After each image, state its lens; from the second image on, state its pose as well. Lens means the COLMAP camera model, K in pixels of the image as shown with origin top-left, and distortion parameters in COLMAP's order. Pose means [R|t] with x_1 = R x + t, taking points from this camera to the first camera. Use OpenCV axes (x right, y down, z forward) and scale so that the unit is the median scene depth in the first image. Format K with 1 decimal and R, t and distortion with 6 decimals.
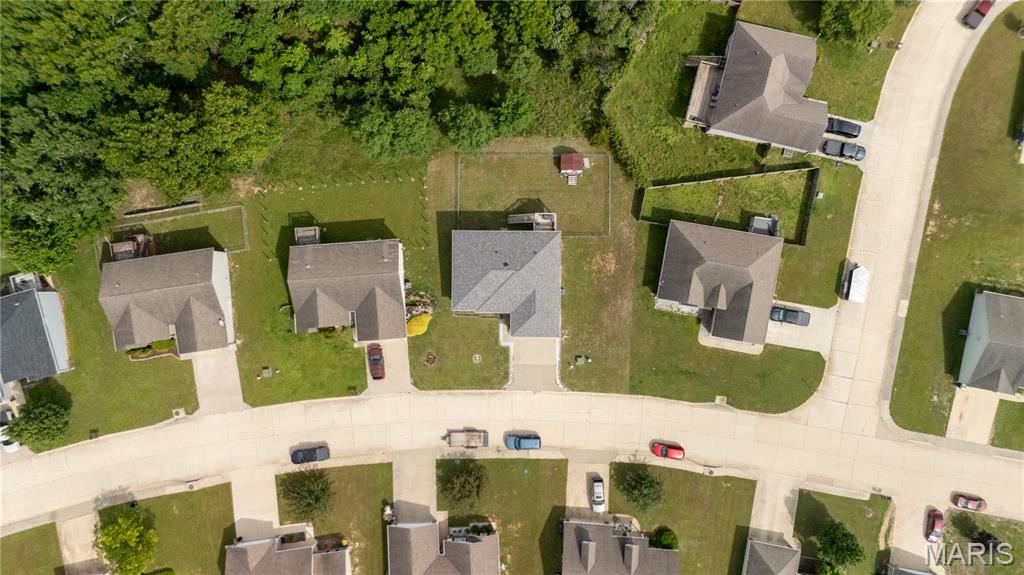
lens RADIAL K [[752.4, 0, 512.0], [0, 752.4, 287.5], [0, 0, 1]] dist [0.081729, -0.080883]
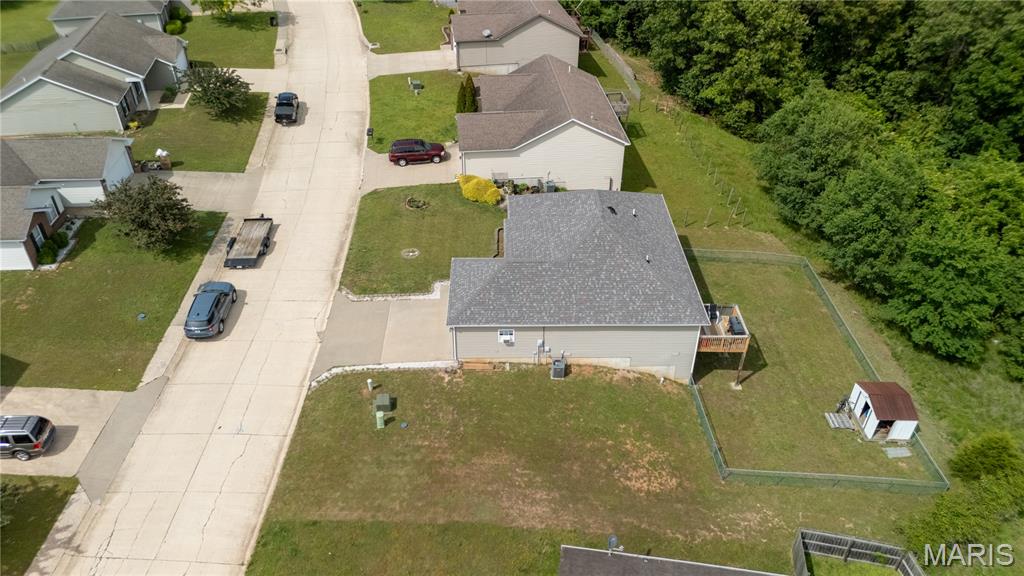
lens RADIAL K [[752.4, 0, 512.0], [0, 752.4, 288.0], [0, 0, 1]] dist [0.081729, -0.080883]
pose [[0.025876, 0.592611, -0.805073, 0.366841], [-0.999663, 0.016959, -0.019647, 0.037658], [0.002010, 0.805311, 0.592850, 0.721326]]
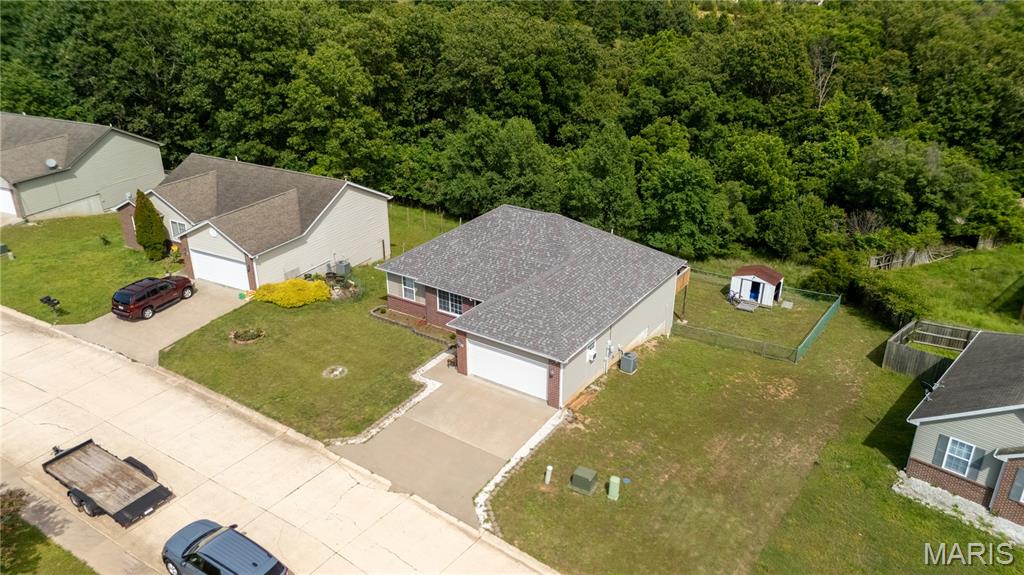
lens RADIAL K [[752.4, 0, 512.0], [0, 752.4, 287.5], [0, 0, 1]] dist [0.081729, -0.080883]
pose [[0.839198, 0.234060, -0.490880, 0.193350], [-0.543780, 0.349422, -0.763025, 0.310433], [-0.007069, 0.907260, 0.420511, 0.805805]]
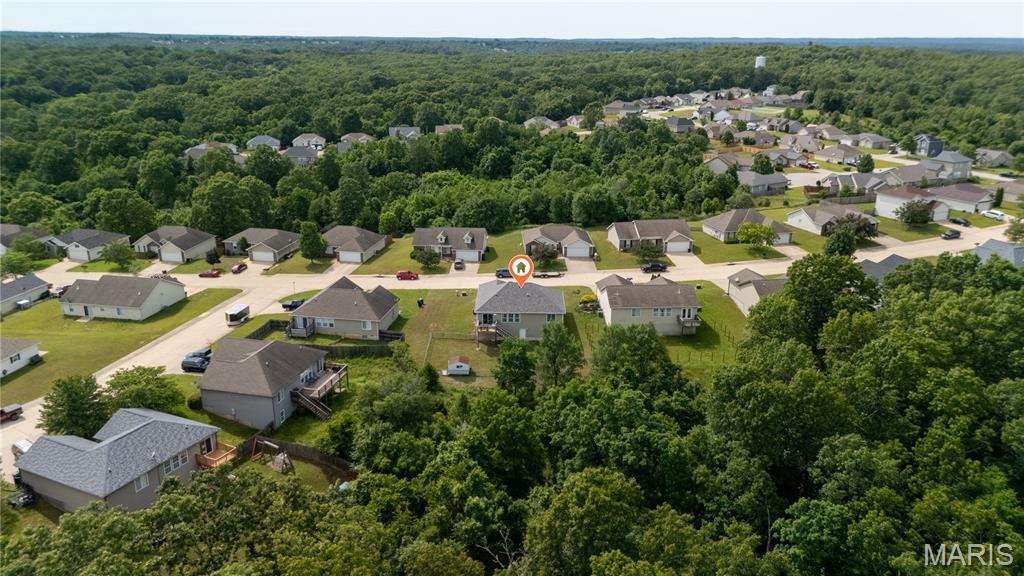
lens RADIAL K [[752.4, 0, 512.0], [0, 752.4, 288.0], [0, 0, 1]] dist [0.081729, -0.080883]
pose [[-0.999971, 0.004597, 0.006038, -0.001638], [0.004334, -0.307195, 0.951637, -1.153004], [0.006229, 0.951636, 0.307166, 0.583021]]
